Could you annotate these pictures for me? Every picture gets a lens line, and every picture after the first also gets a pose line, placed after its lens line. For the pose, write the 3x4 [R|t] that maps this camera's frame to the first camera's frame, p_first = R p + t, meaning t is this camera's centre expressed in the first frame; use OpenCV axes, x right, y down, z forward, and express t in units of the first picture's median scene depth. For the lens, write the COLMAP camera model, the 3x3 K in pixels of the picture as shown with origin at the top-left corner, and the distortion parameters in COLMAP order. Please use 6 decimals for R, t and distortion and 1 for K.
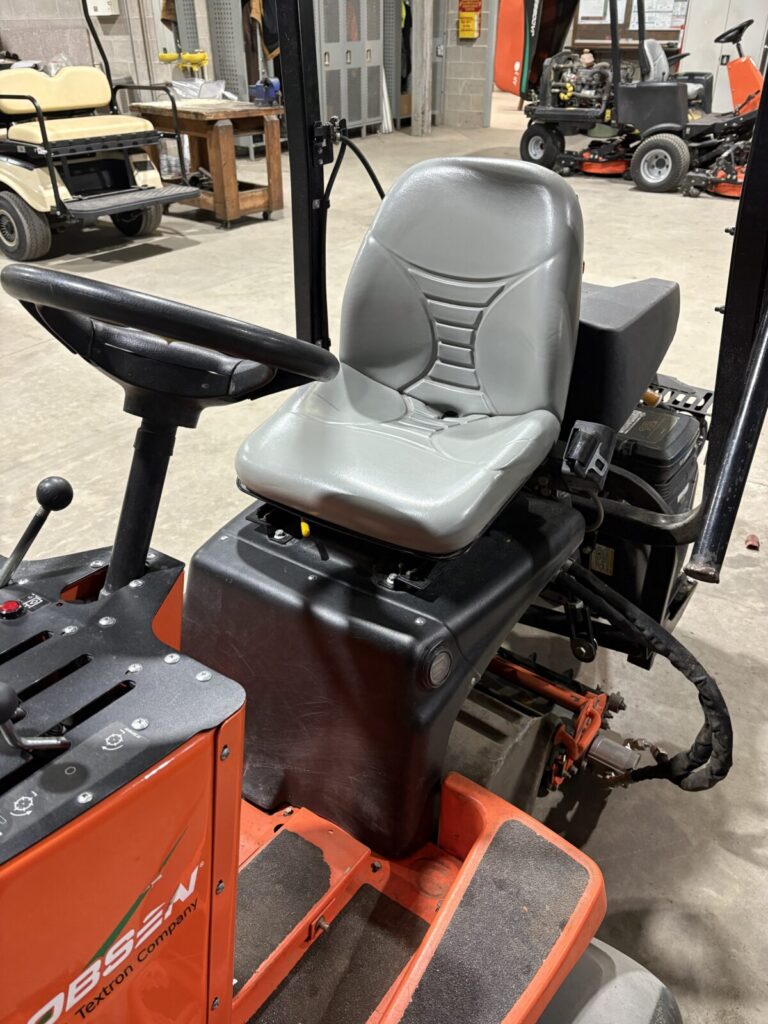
lens RADIAL K [[793.9, 0, 384.0], [0, 793.9, 512.0], [0, 0, 1]] dist [0.009180, -0.011756]
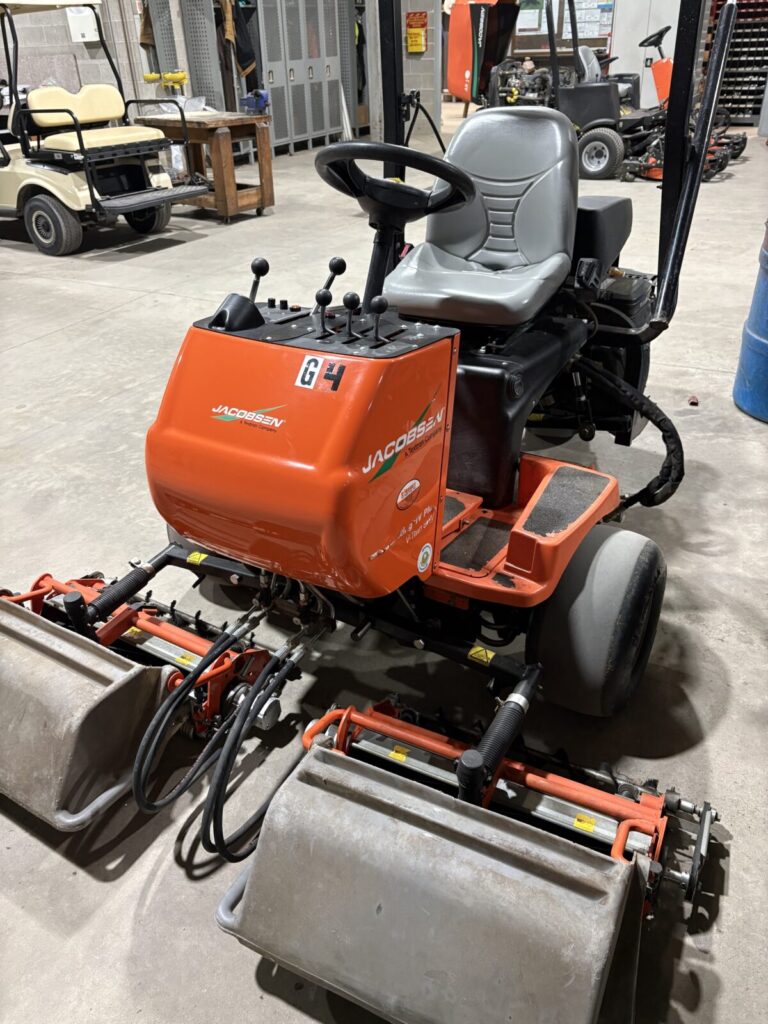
lens RADIAL K [[781.5, 0, 384.0], [0, 781.5, 512.0], [0, 0, 1]] dist [-0.002103, 0.006406]
pose [[0.996977, -0.061348, 0.047688, -0.052109], [0.061812, 0.998053, -0.008316, 0.074663], [-0.047085, 0.011238, 0.998828, -0.115334]]
